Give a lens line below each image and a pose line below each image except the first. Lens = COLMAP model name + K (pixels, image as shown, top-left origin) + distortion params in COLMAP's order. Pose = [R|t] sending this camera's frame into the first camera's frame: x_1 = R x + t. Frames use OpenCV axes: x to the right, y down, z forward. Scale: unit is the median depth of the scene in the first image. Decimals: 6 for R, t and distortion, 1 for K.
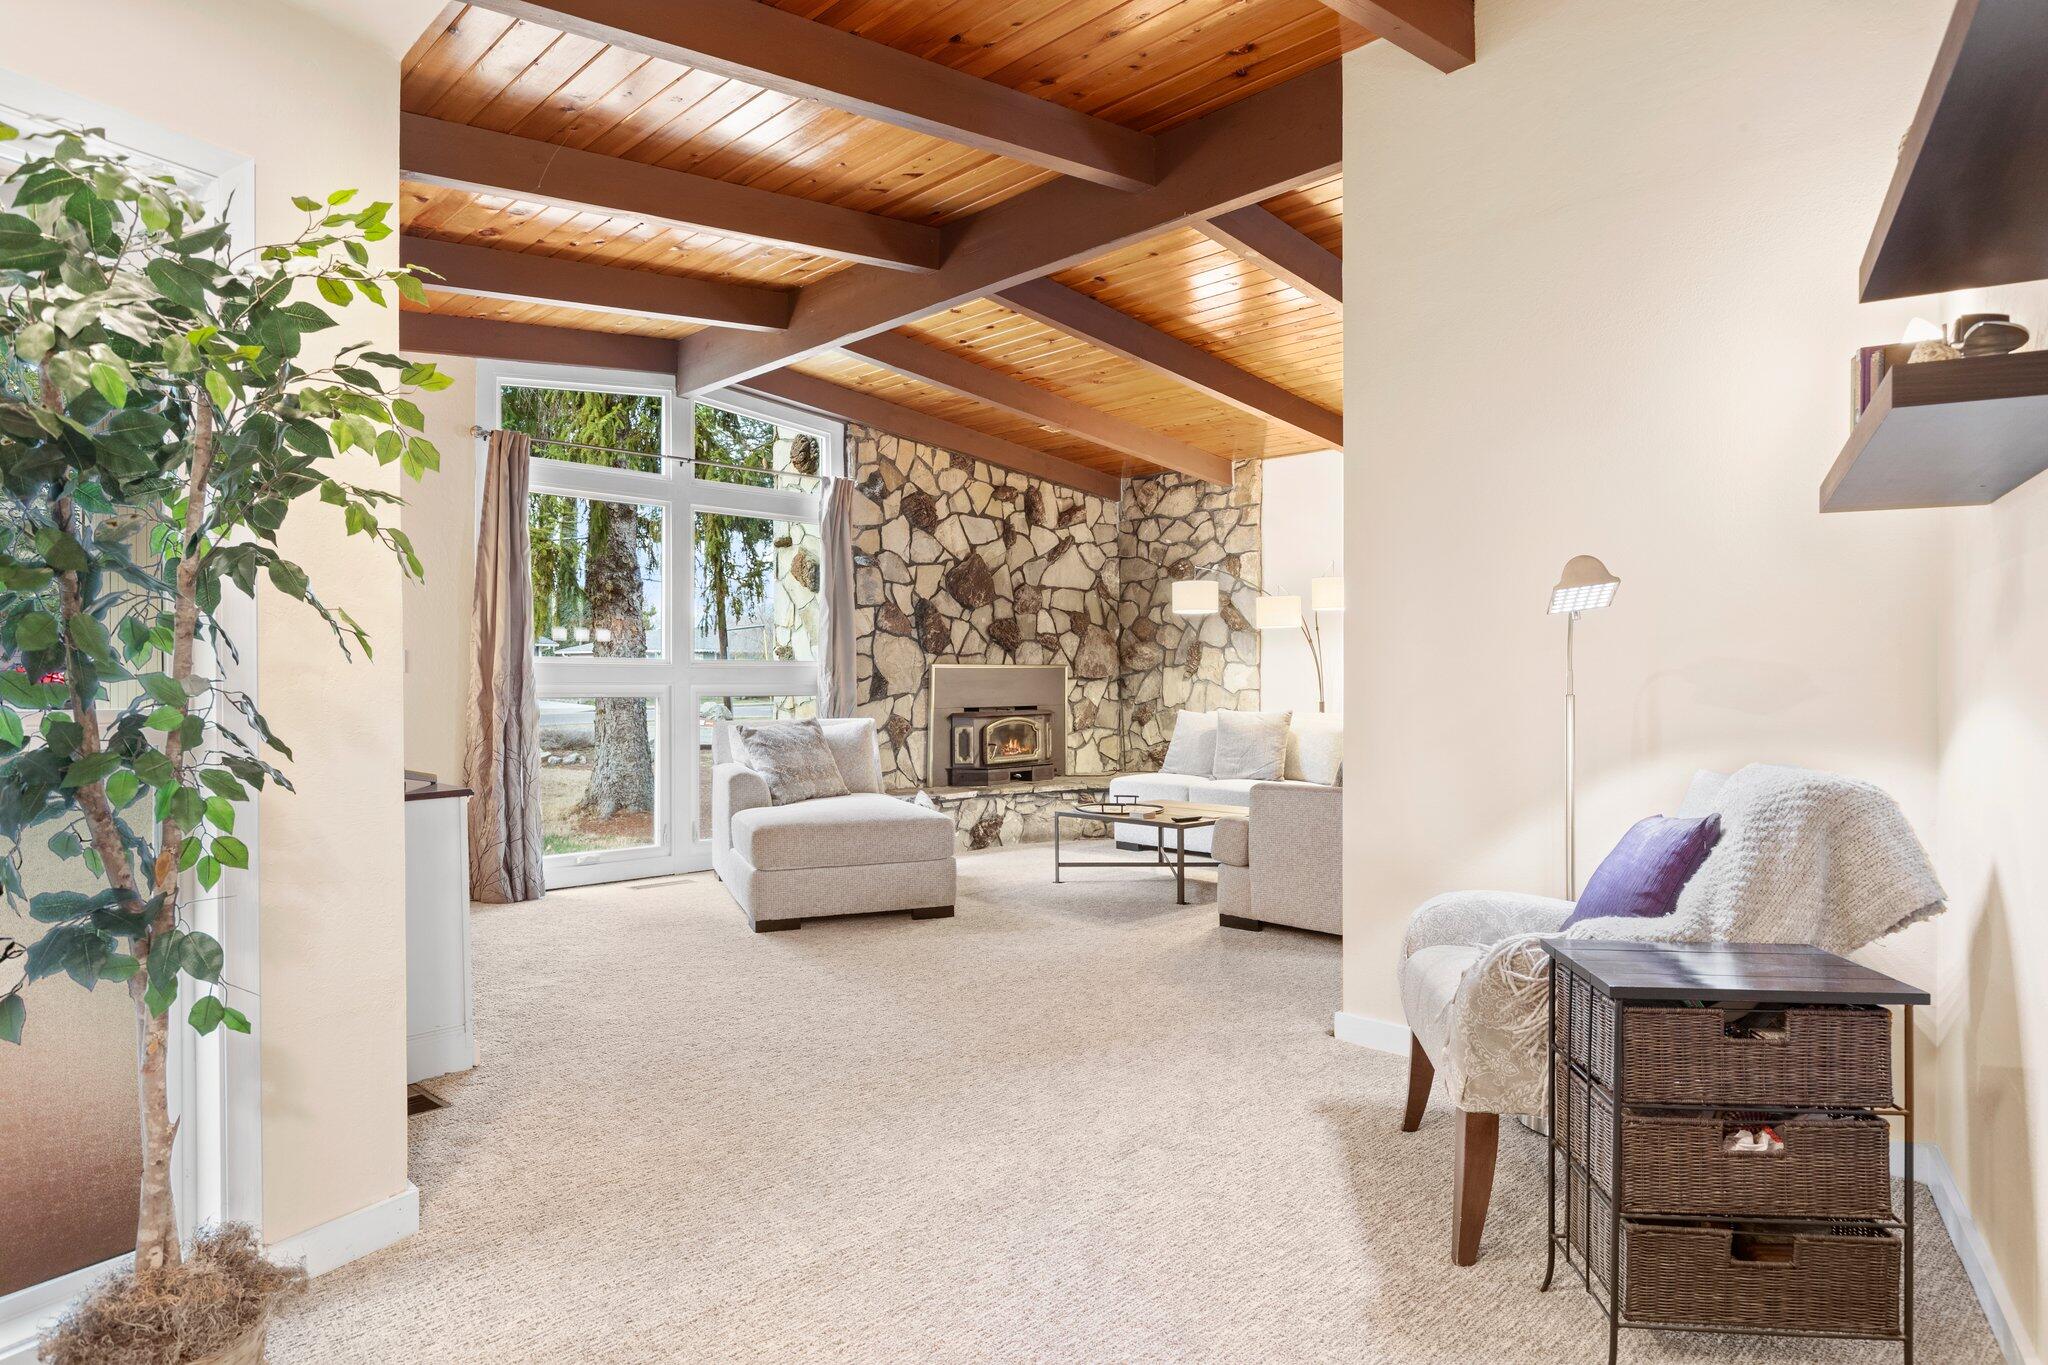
lens RADIAL K [[1175.6, 0, 1041.2], [0, 1175.6, 679.9], [0, 0, 1]] dist [-0.002361, -0.002486]
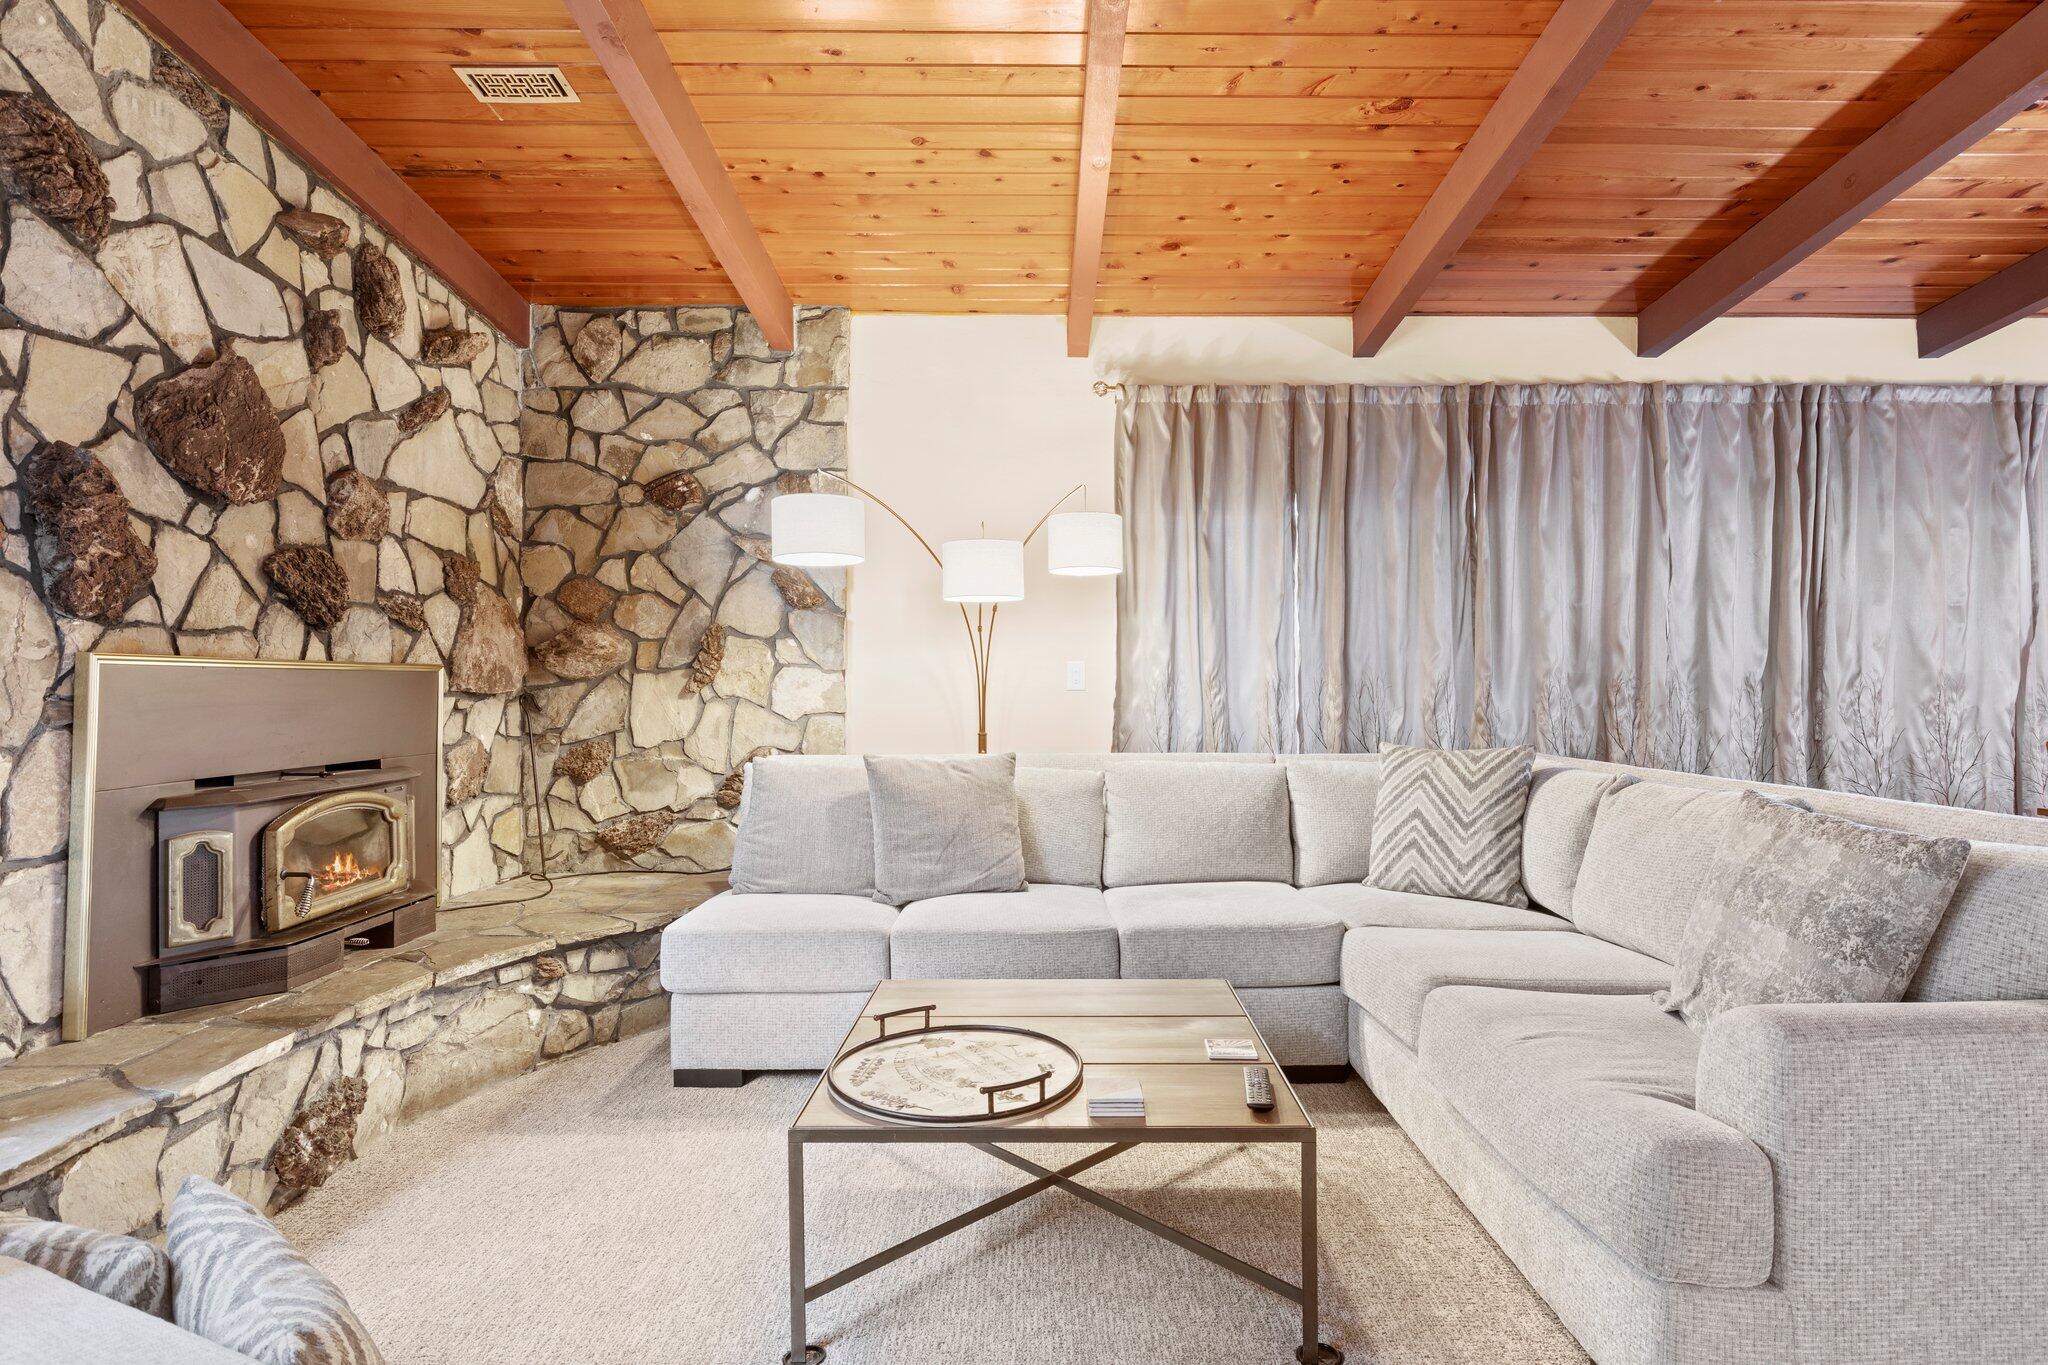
lens RADIAL K [[1026.3, 0, 1036.8], [0, 1026.3, 681.0], [0, 0, 1]] dist [-0.001783, 0.000147]
pose [[0.703337, 0.005839, 0.710833, -0.109827], [0.001707, 0.999950, -0.009902, -0.002498], [-0.710855, 0.008178, 0.703292, 0.620411]]
